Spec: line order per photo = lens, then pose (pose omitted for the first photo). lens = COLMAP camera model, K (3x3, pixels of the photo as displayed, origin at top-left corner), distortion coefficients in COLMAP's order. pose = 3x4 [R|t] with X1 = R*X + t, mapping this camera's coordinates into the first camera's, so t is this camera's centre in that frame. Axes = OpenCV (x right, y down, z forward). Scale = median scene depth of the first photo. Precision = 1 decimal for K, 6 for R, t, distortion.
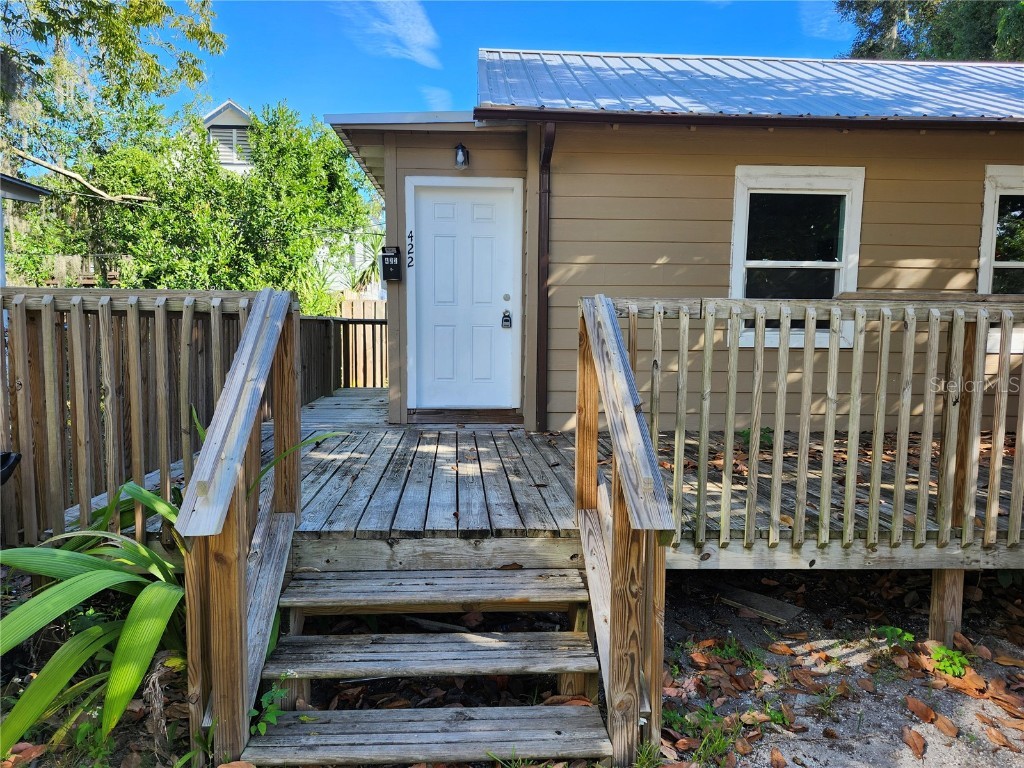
lens RADIAL K [[688.9, 0, 512.0], [0, 688.9, 384.0], [0, 0, 1]] dist [0.084382, -0.087662]
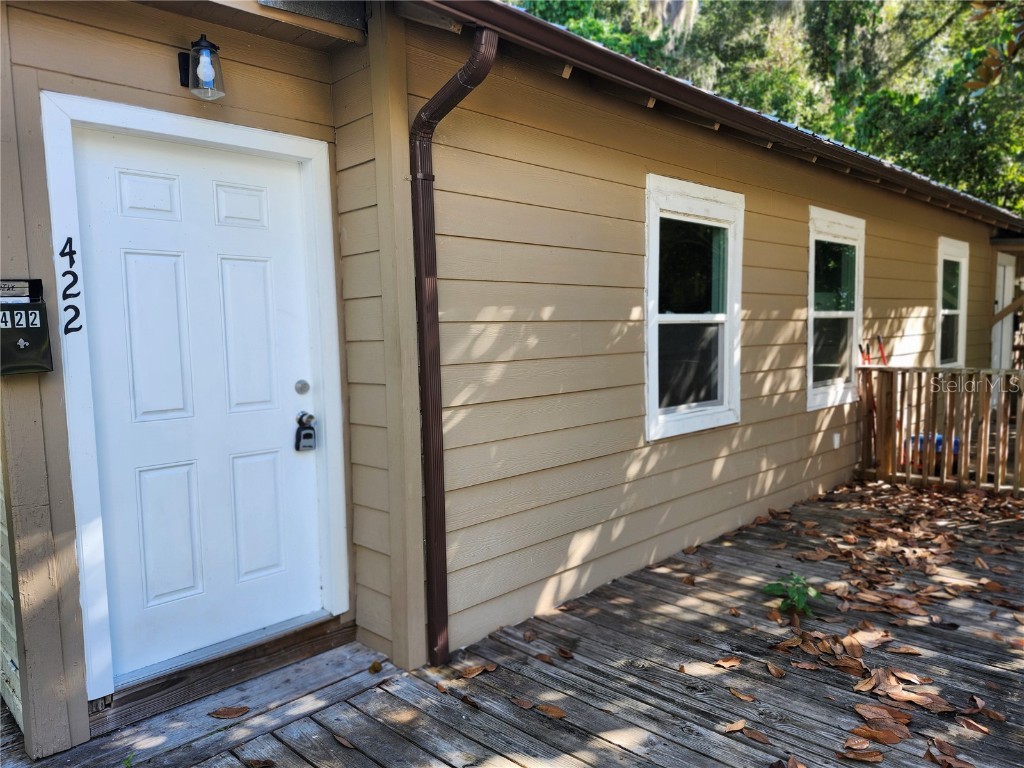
lens RADIAL K [[688.9, 0, 512.0], [0, 688.9, 384.0], [0, 0, 1]] dist [0.084382, -0.087662]
pose [[0.754277, -0.078003, 0.651906, -0.218494], [0.081652, 0.996354, 0.024744, -0.131907], [-0.651459, 0.034565, 0.757896, 0.557957]]
